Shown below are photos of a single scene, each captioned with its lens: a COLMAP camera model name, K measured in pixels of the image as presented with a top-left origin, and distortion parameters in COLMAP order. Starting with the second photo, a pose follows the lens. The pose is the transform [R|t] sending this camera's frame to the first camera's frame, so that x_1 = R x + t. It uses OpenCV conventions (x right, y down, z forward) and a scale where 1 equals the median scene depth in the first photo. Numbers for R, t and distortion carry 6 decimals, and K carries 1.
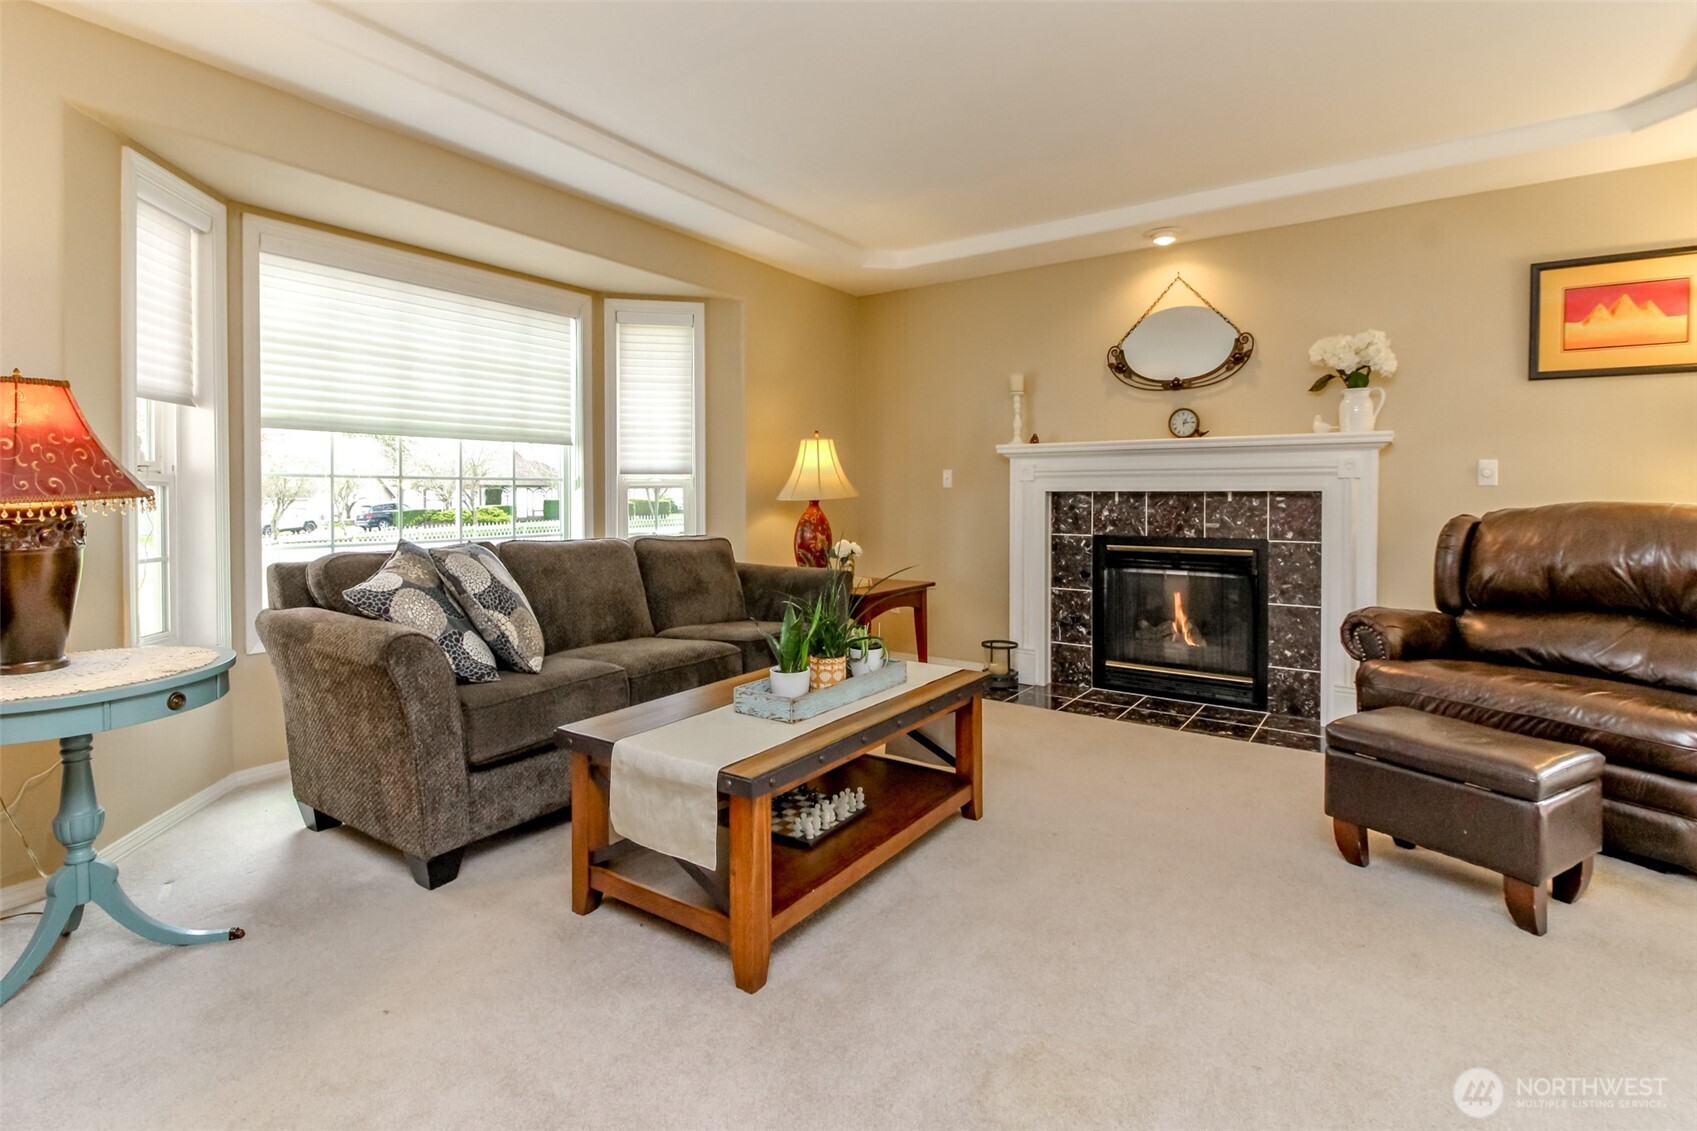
lens RADIAL K [[807.1, 0, 855.9], [0, 807.1, 499.7], [0, 0, 1]] dist [0.000696, -0.000195]
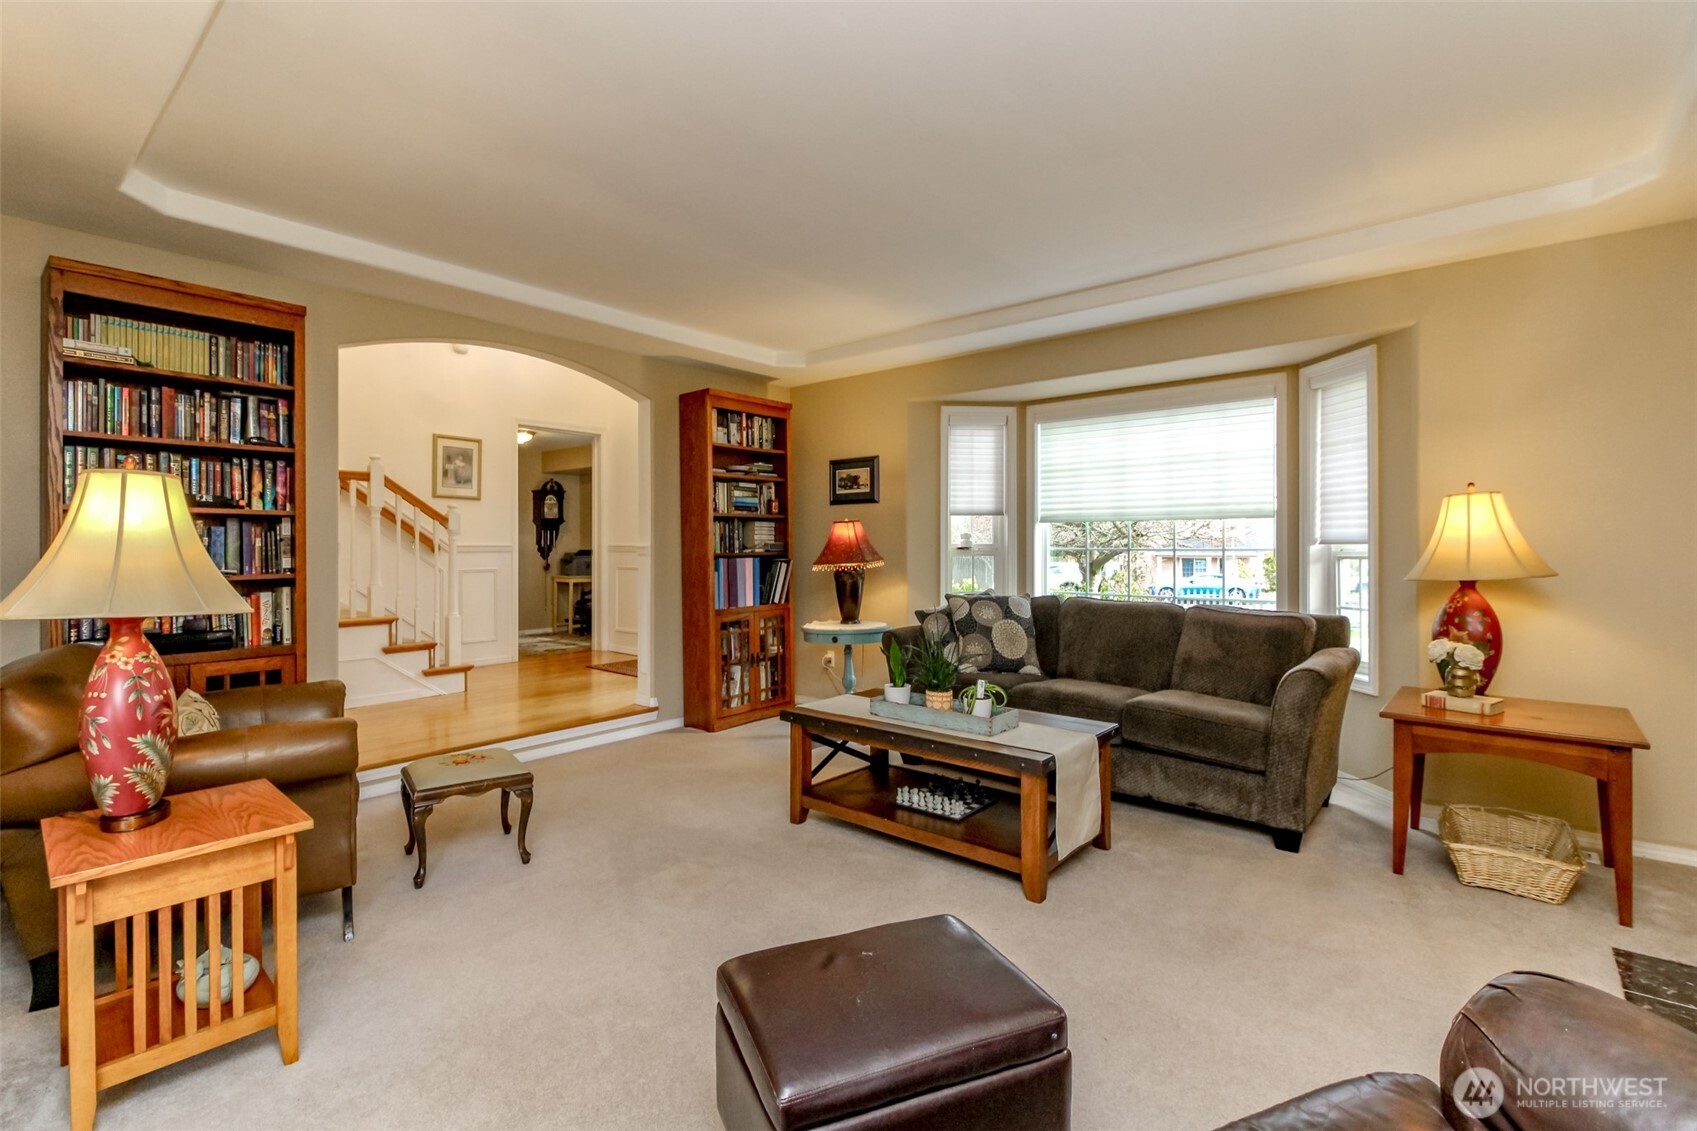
lens RADIAL K [[778.6, 0, 830.7], [0, 778.6, 553.1], [0, 0, 1]] dist [0.017158, -0.009730]
pose [[-0.111172, 0.011214, -0.993738, 0.723985], [-0.010779, 0.999864, 0.012489, -0.028959], [0.993743, 0.012100, -0.111036, 0.542905]]
